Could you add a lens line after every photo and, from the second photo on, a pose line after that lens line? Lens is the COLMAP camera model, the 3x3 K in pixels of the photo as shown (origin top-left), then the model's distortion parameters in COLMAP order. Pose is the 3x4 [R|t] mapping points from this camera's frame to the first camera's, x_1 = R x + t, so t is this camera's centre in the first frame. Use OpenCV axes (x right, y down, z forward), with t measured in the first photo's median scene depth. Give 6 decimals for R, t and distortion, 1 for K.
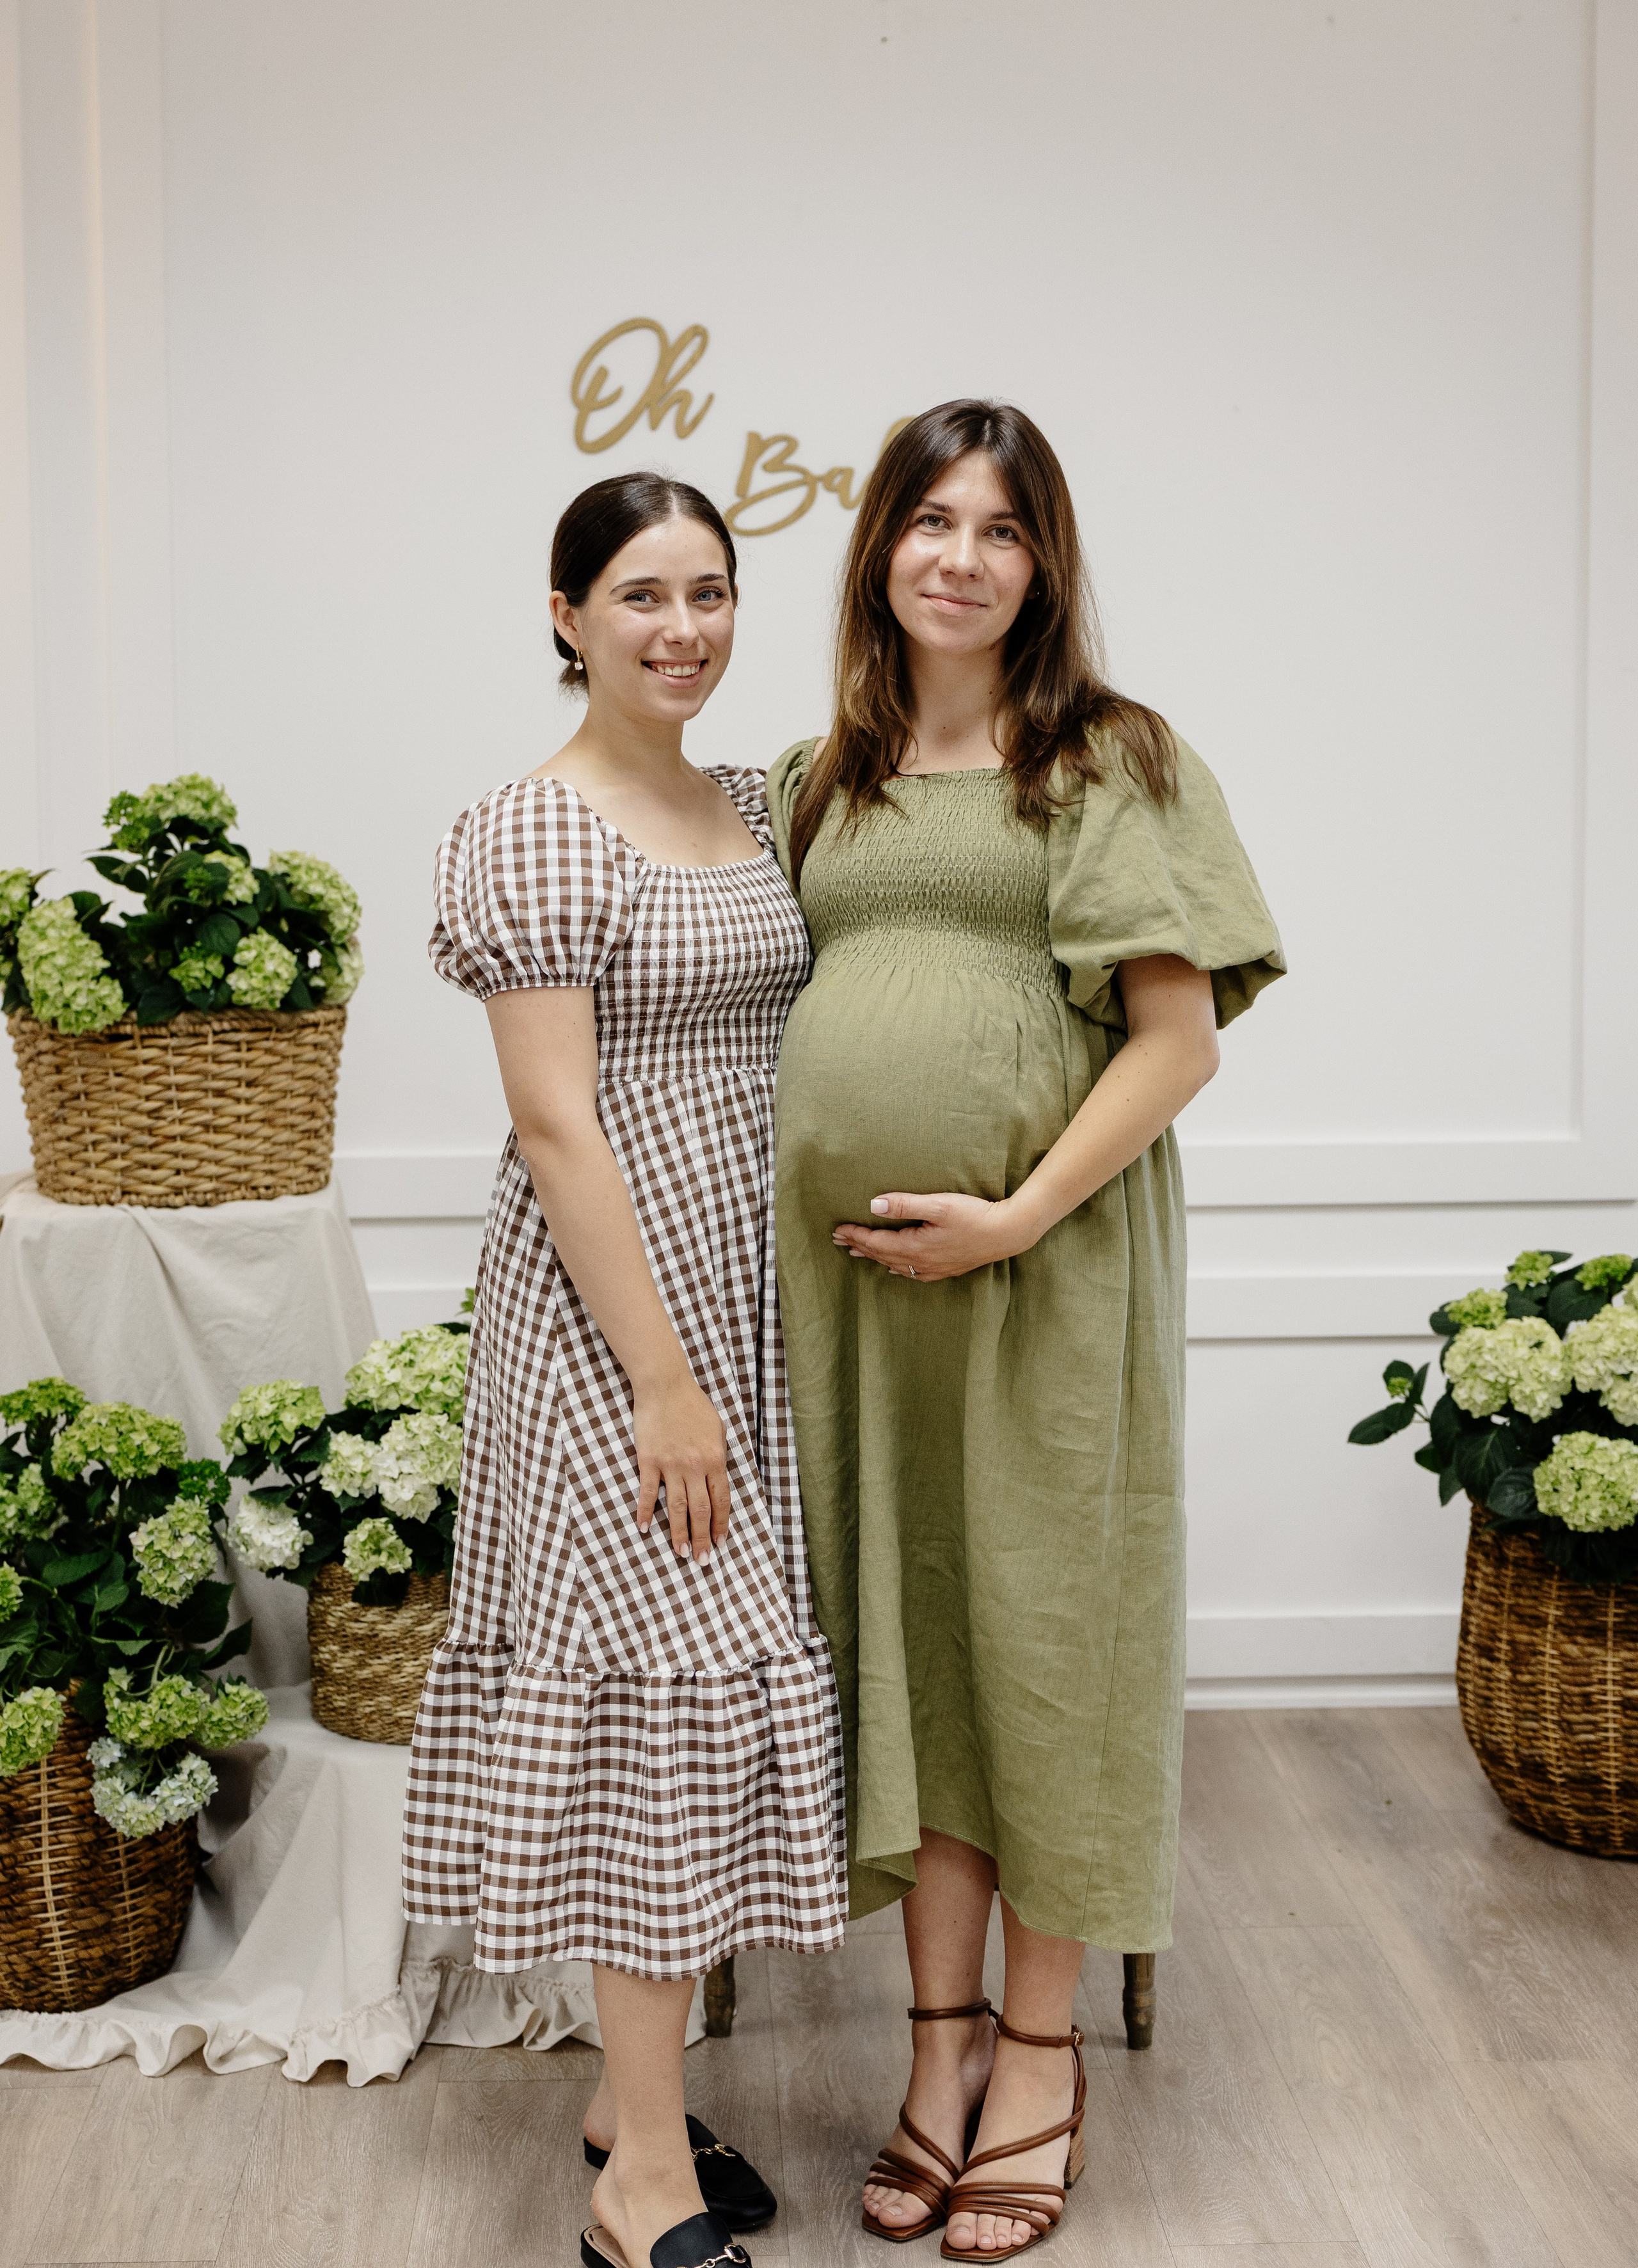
lens RADIAL K [[3311.5, 0, 787.5], [0, 3311.5, 990.4], [0, 0, 1]] dist [0.001667, 0.000000]
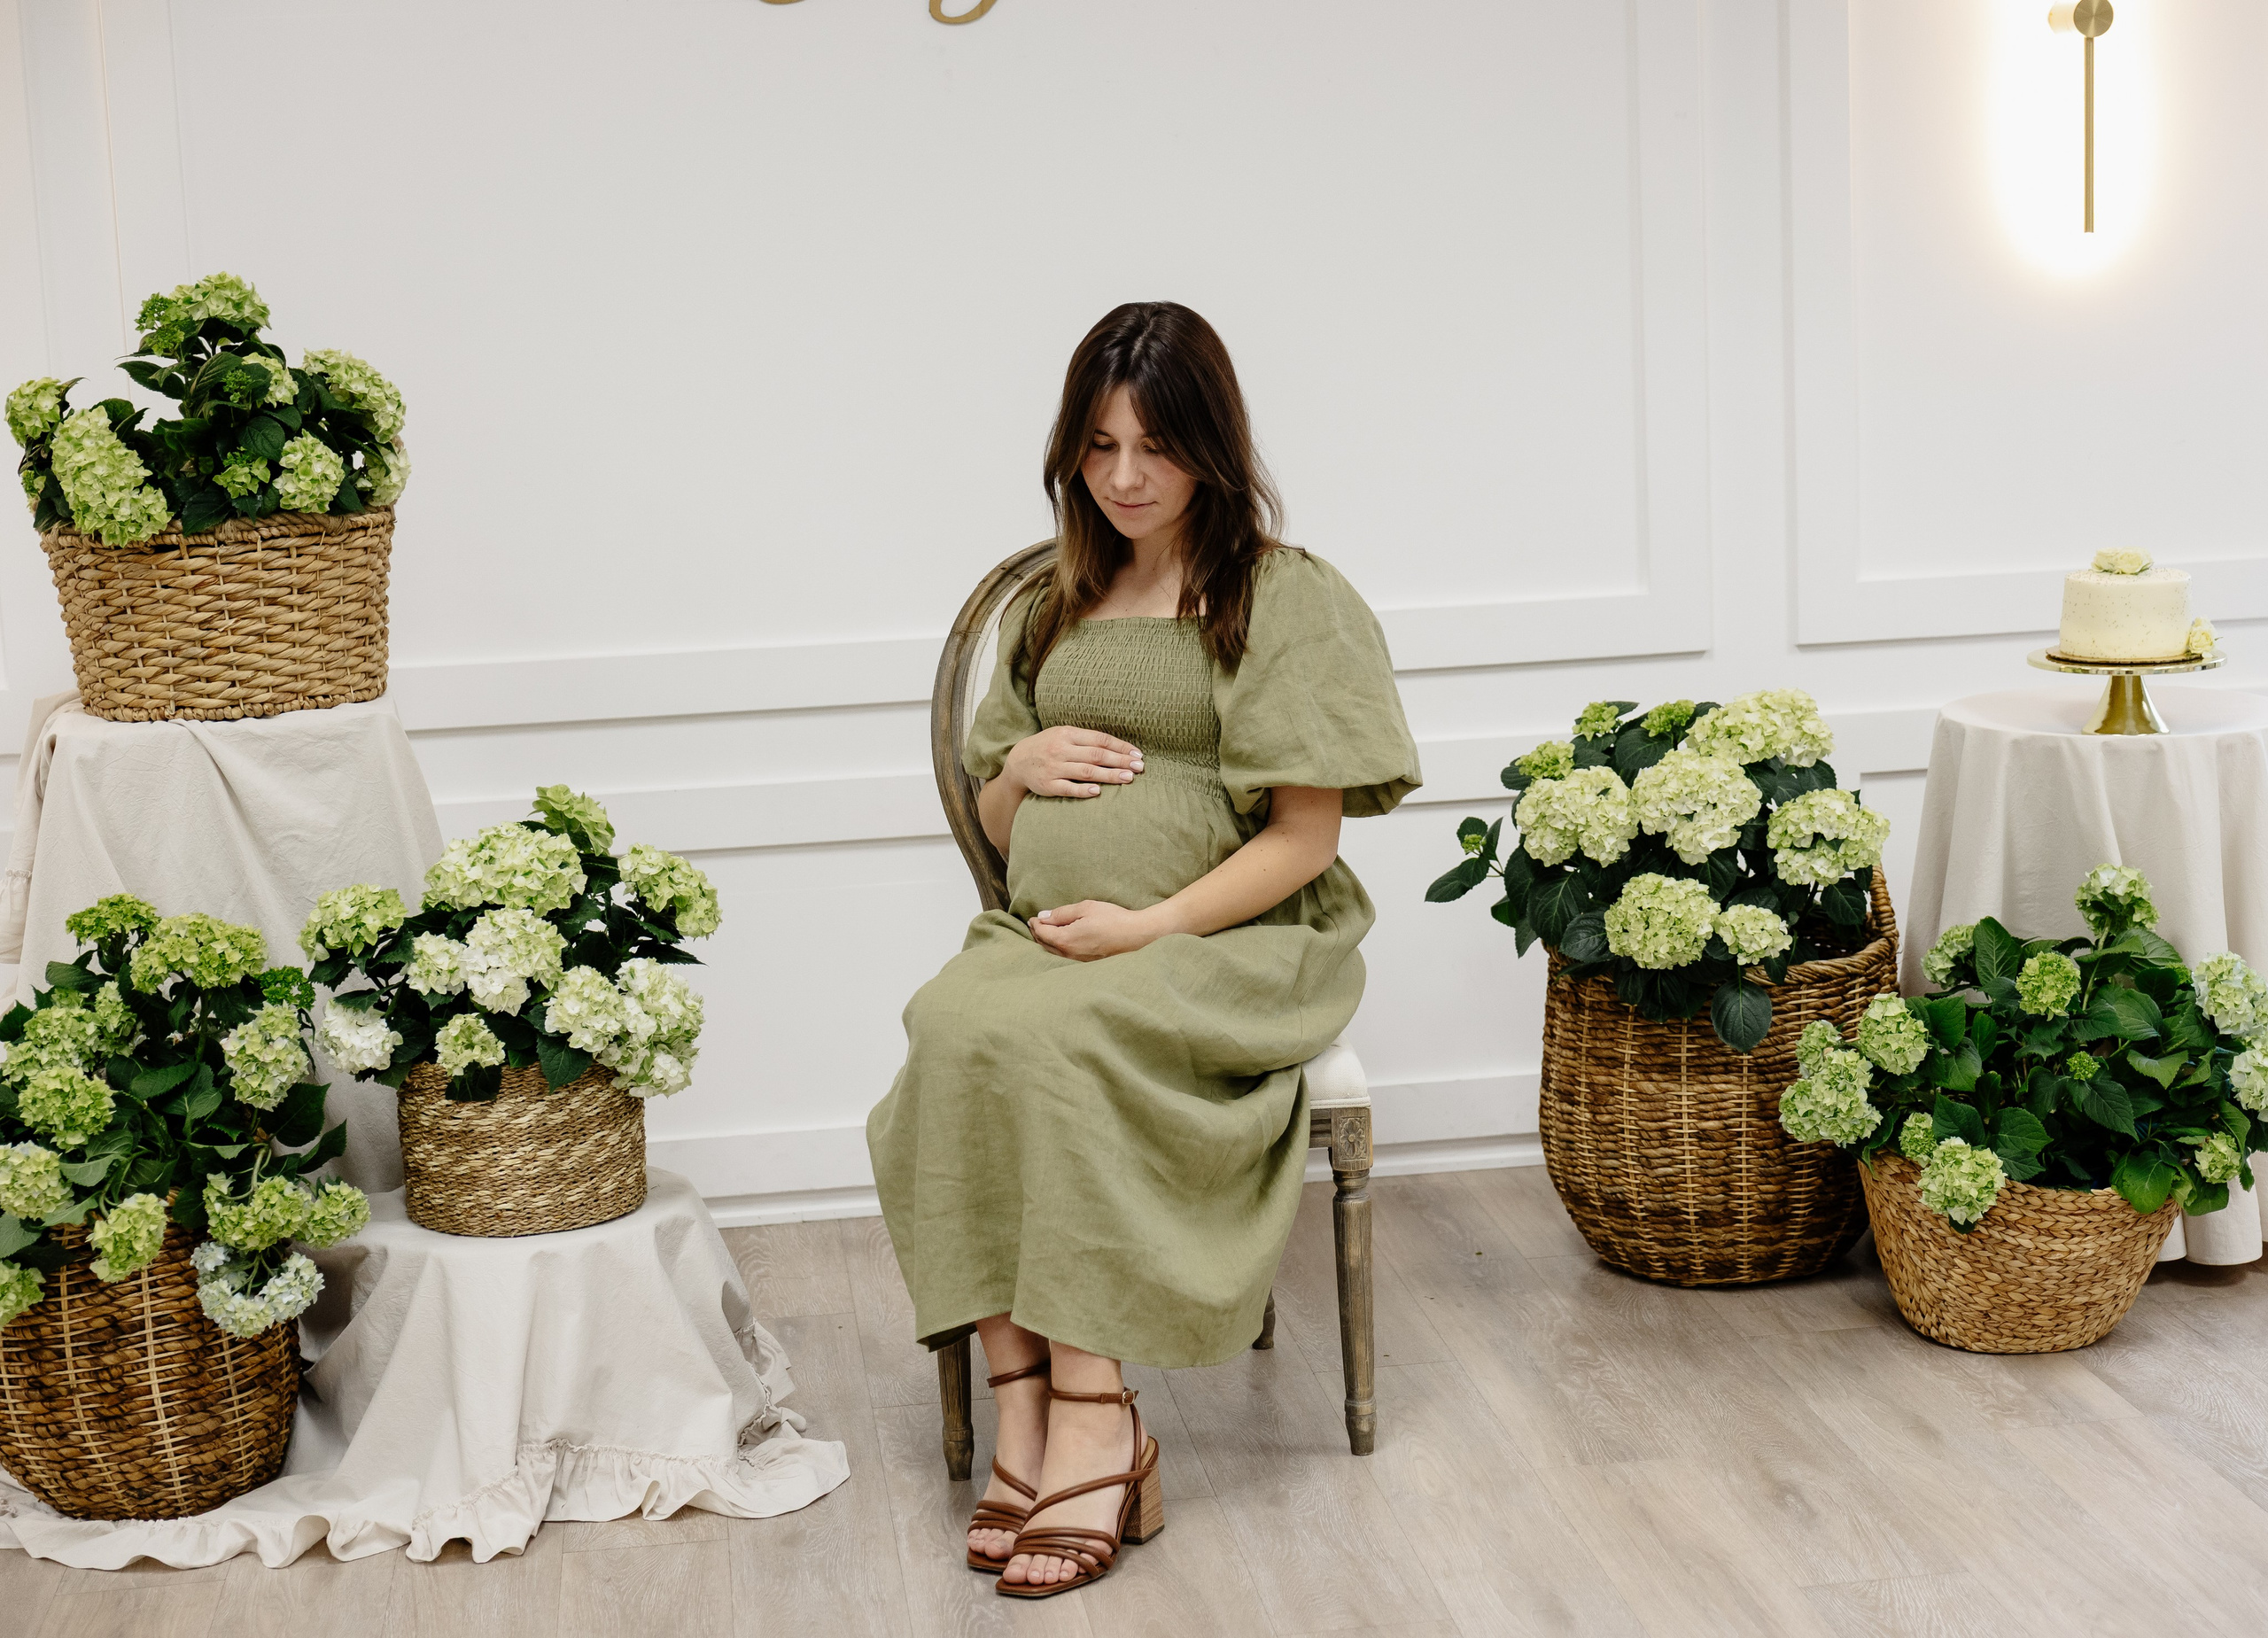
lens RADIAL K [[3770.9, 0, 1180.8], [0, 3770.9, 772.9], [0, 0, 1]] dist [0.006105, 0.000000]
pose [[0.994173, -0.049149, 0.095943, -0.013974], [0.041956, 0.996255, 0.075600, 0.008735], [-0.099299, -0.071134, 0.992512, -0.138959]]
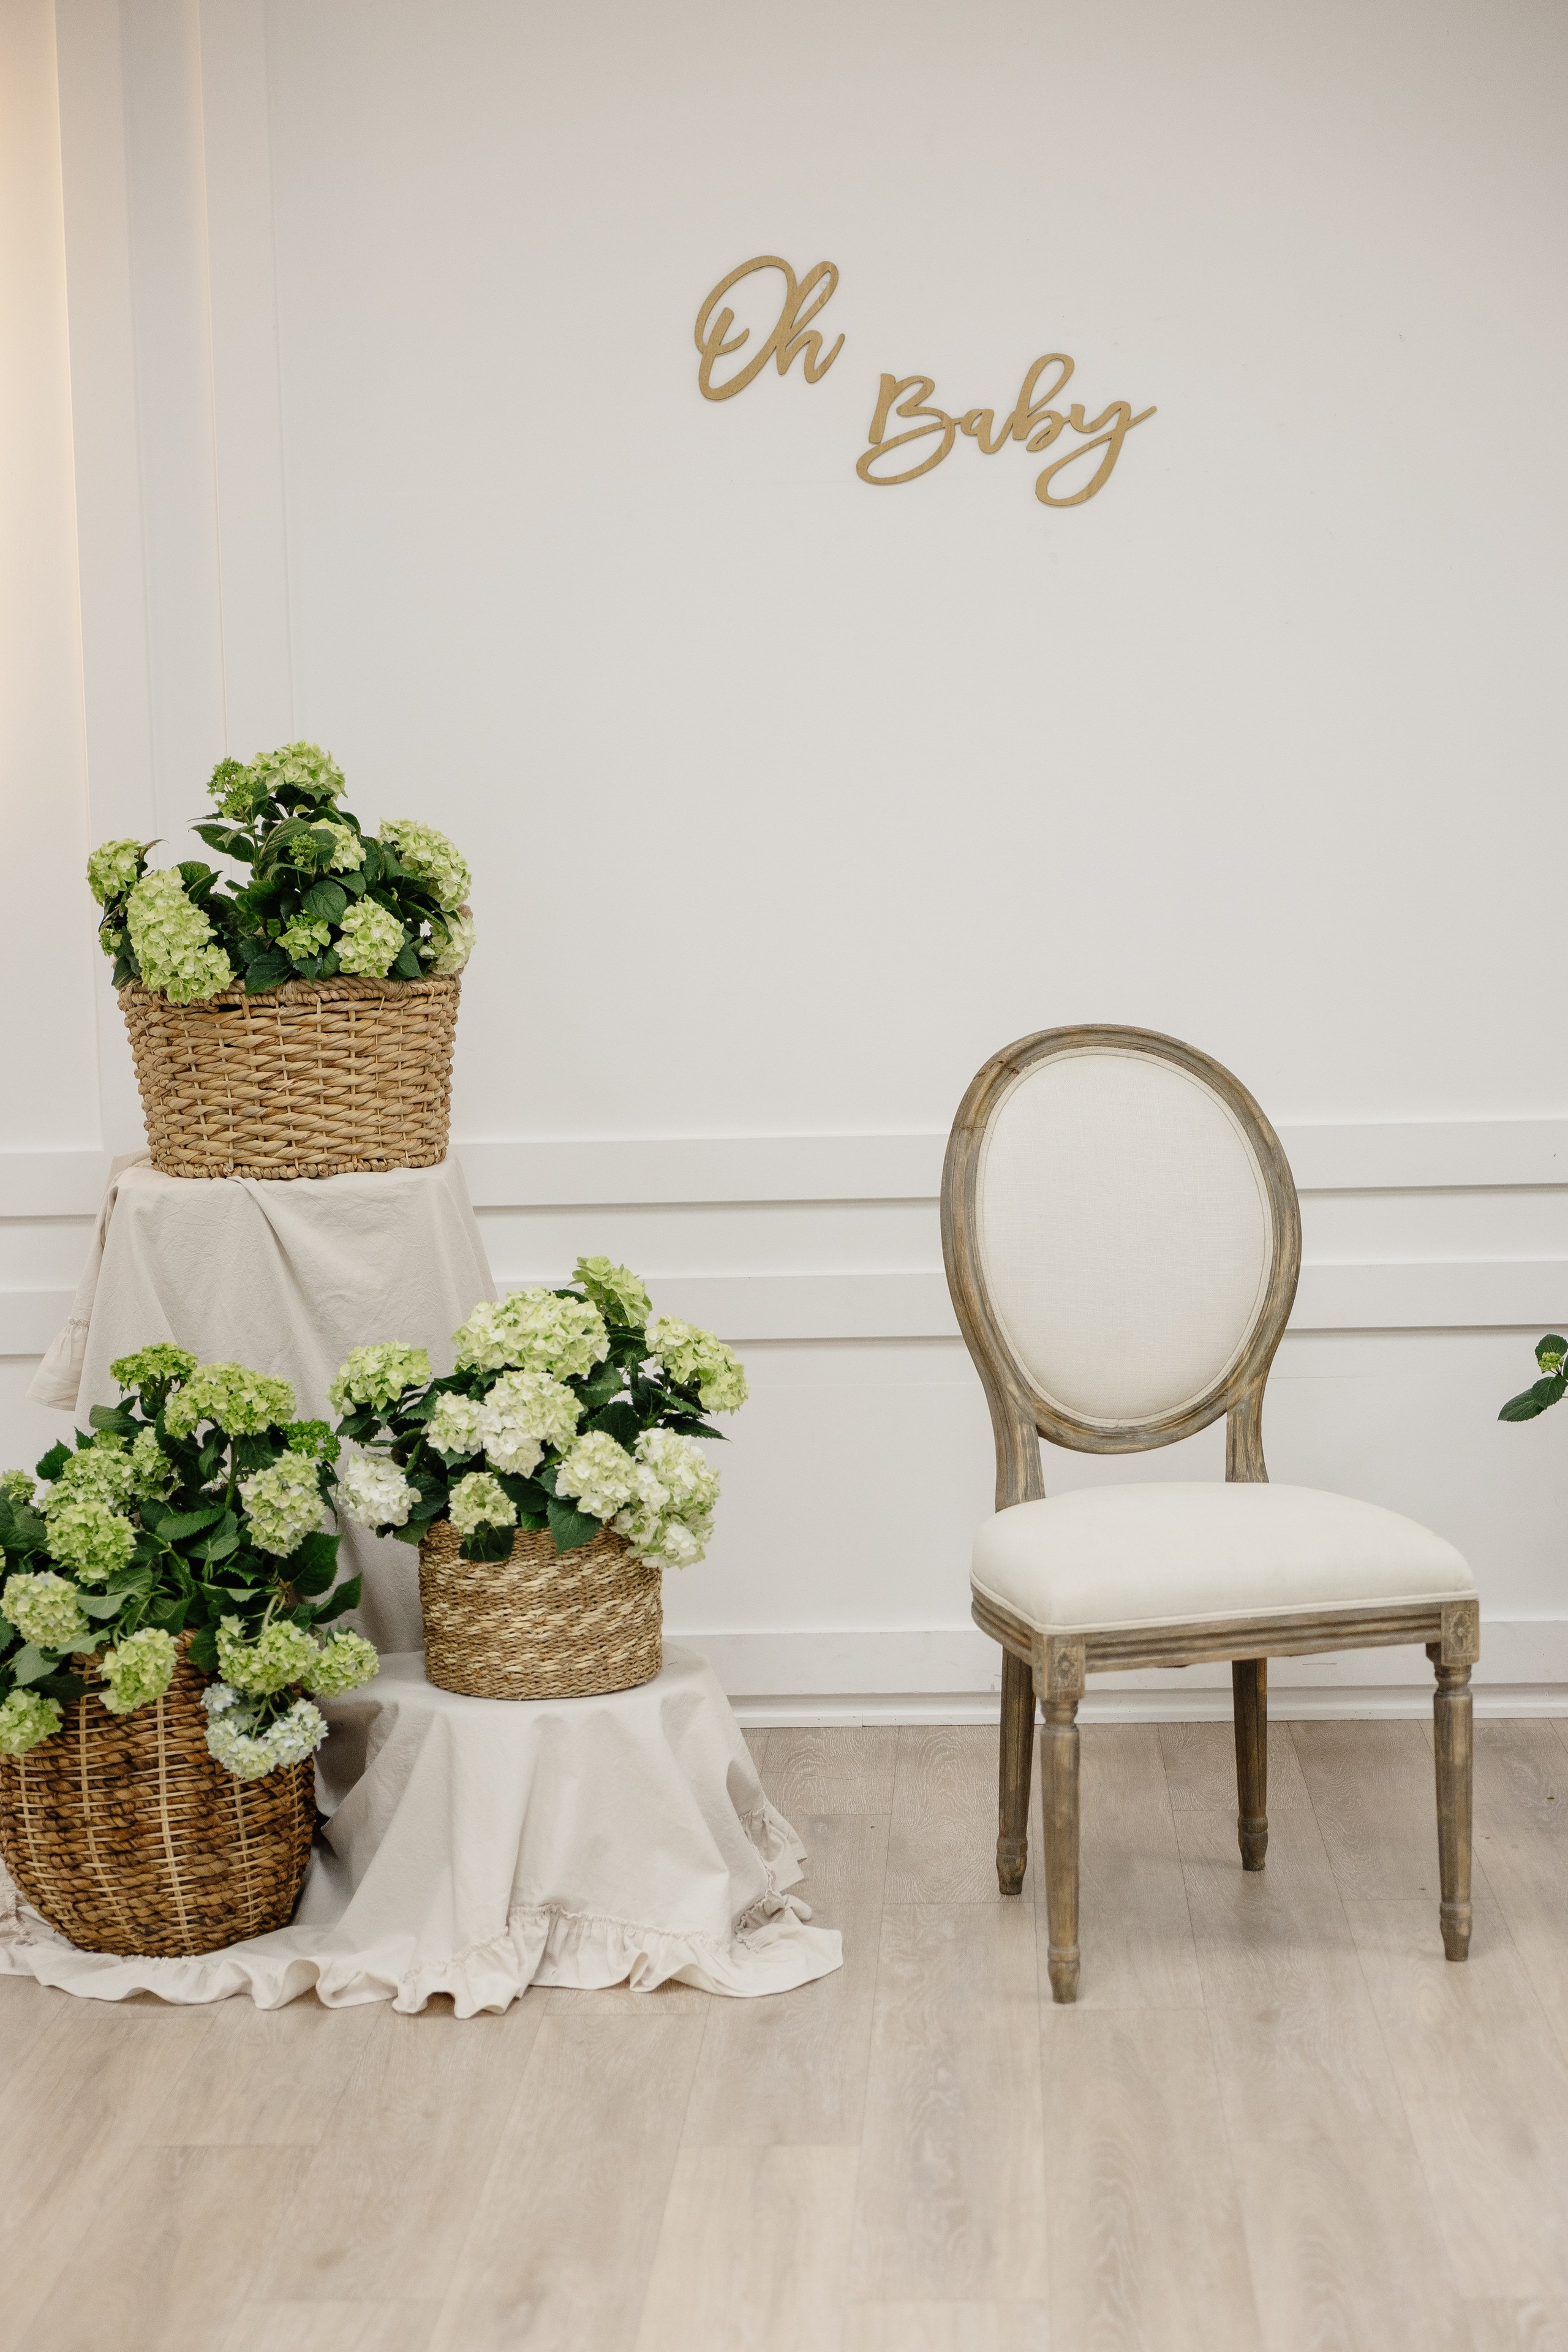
lens RADIAL K [[4103.5, 0, 812.0], [0, 4103.5, 1206.0], [0, 0, 1]] dist [0.046138, 0.000000]
pose [[0.996870, -0.008246, -0.078624, 0.070081], [0.011338, 0.999177, 0.038957, 0.027849], [0.078238, -0.039726, 0.996143, -0.219677]]
